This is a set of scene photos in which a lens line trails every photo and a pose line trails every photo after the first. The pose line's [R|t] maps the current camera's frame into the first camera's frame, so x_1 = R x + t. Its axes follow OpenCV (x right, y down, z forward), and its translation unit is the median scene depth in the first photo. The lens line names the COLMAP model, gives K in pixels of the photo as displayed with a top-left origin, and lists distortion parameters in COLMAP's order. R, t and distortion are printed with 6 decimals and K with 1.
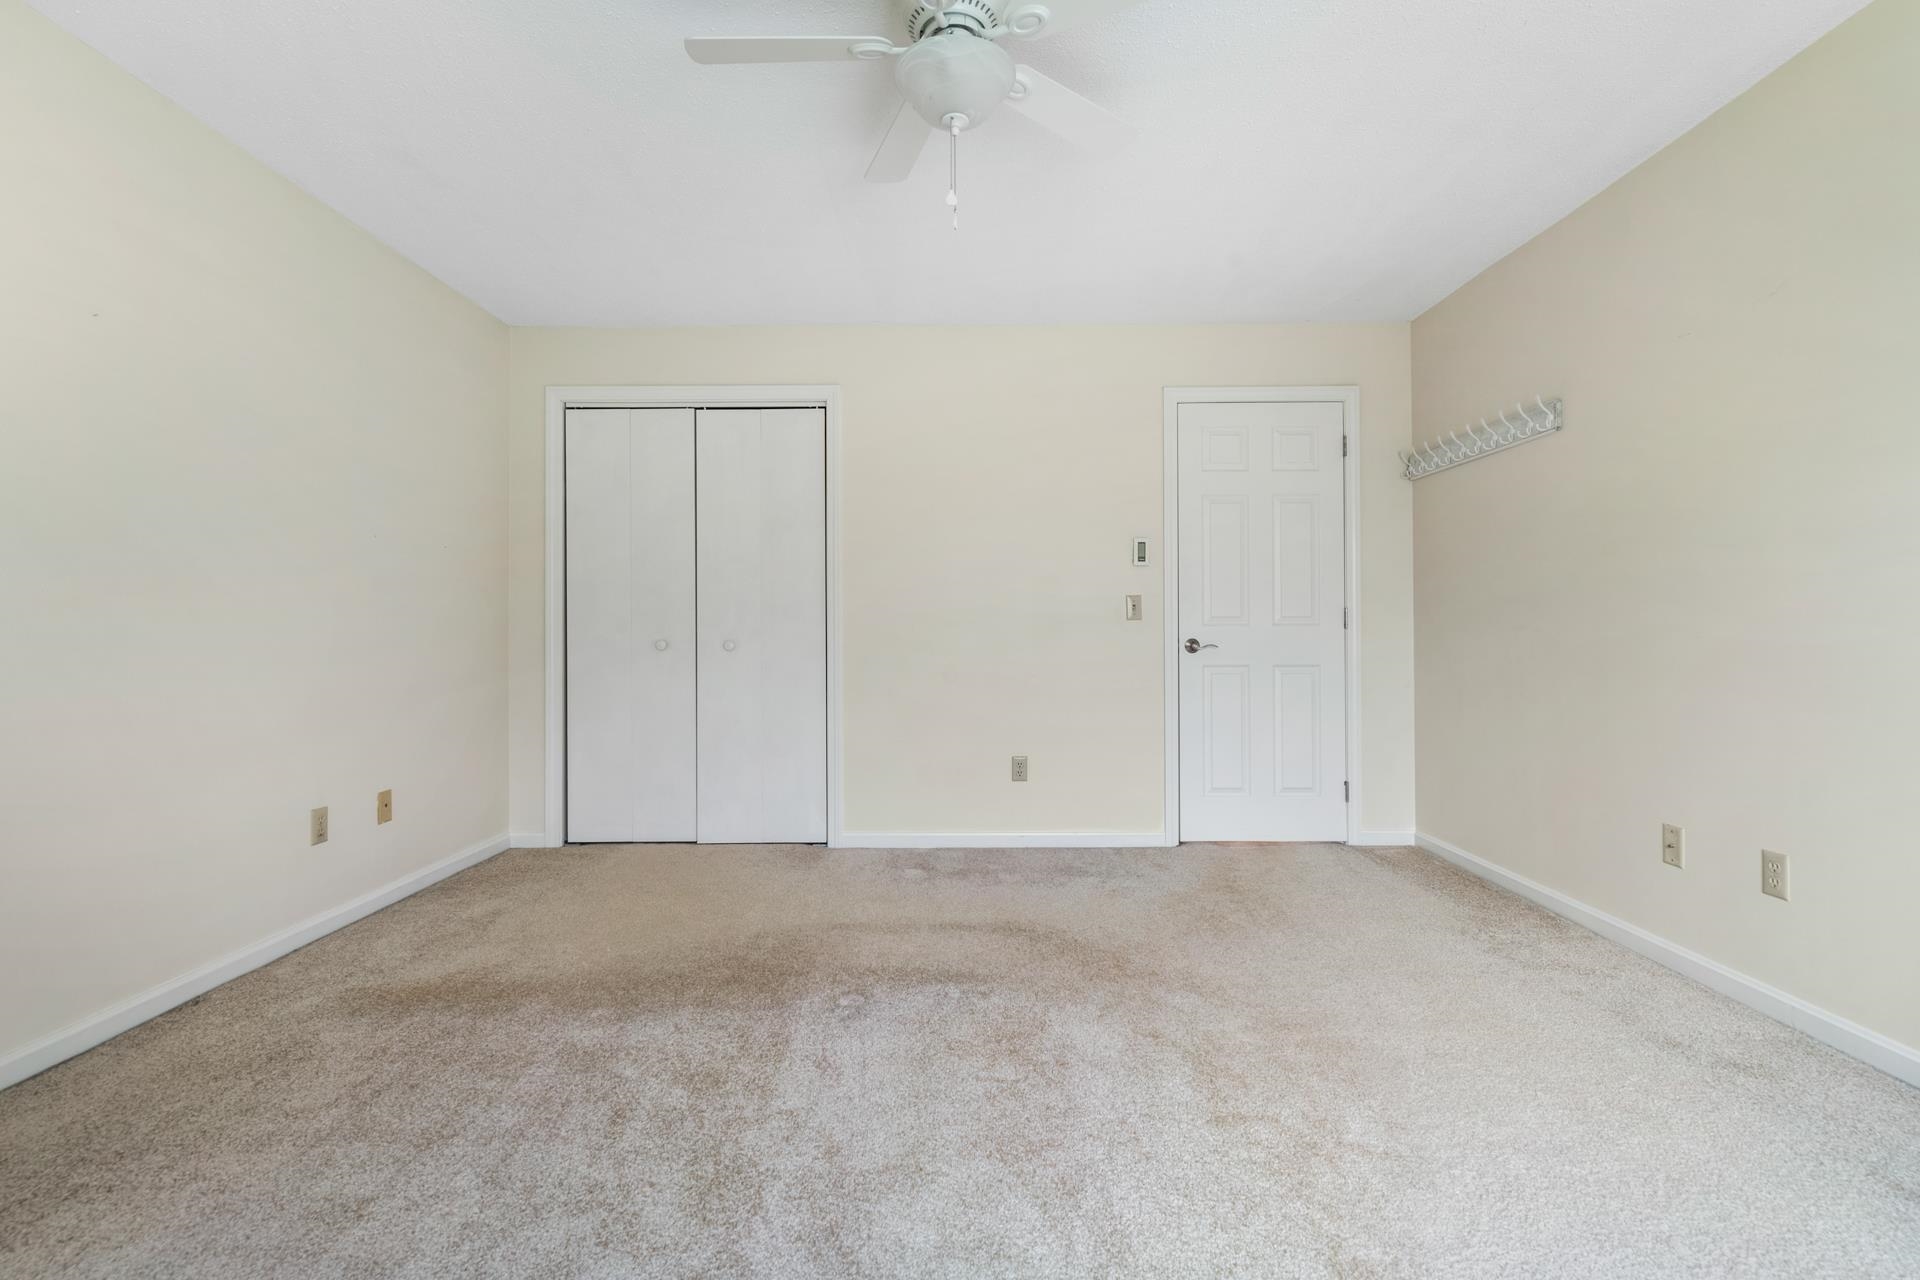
lens RADIAL K [[839.0, 0, 960.5], [0, 839.0, 640.7], [0, 0, 1]] dist [-0.010184, -0.001582]
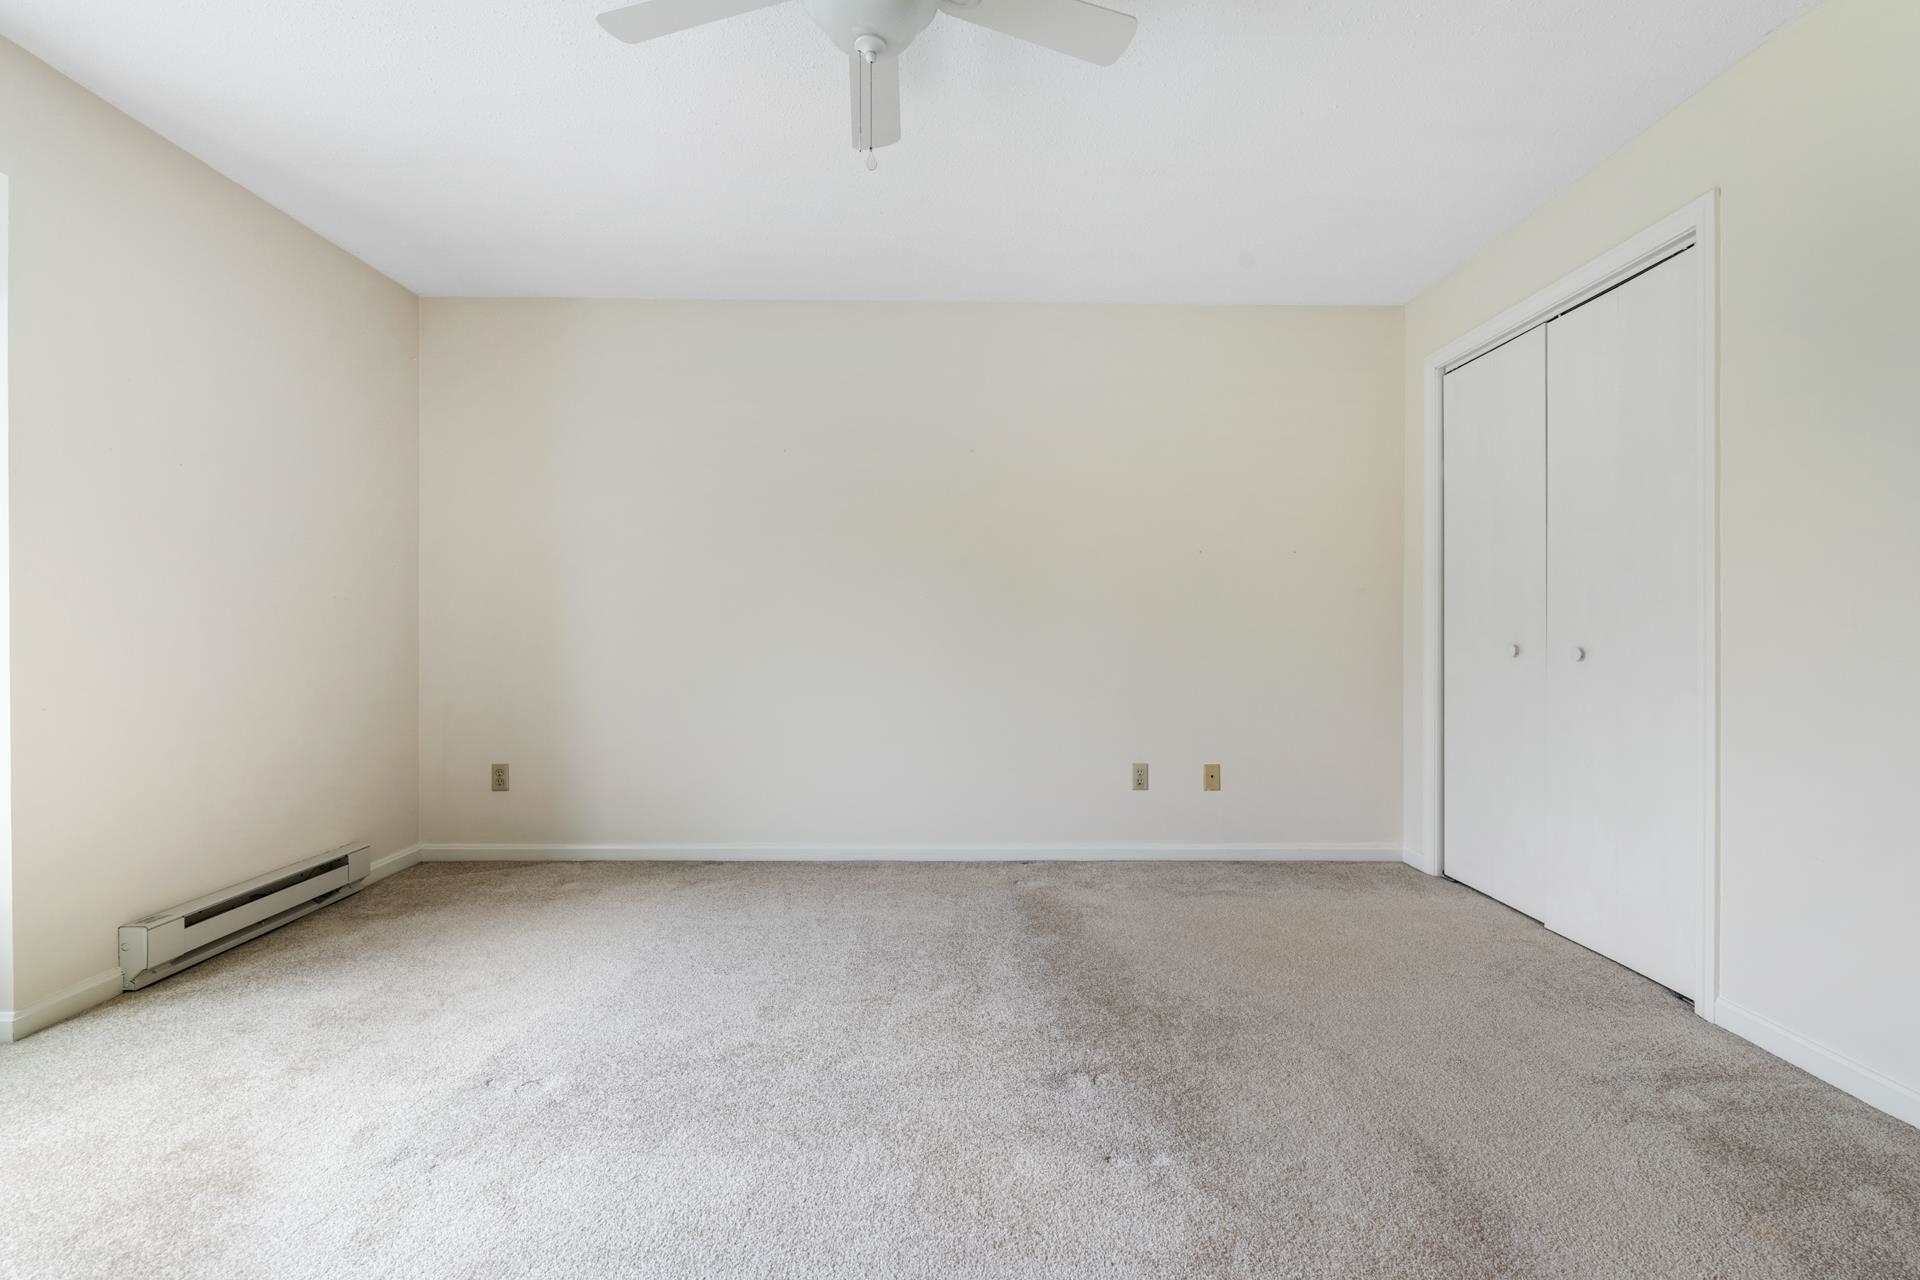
lens RADIAL K [[839.0, 0, 961.7], [0, 839.0, 633.4], [0, 0, 1]] dist [-0.010184, -0.001582]
pose [[-0.000804, -0.001534, -0.999998, 0.517194], [-0.010706, 0.999942, -0.001526, -0.000258], [0.999942, 0.010704, -0.000820, 0.658416]]
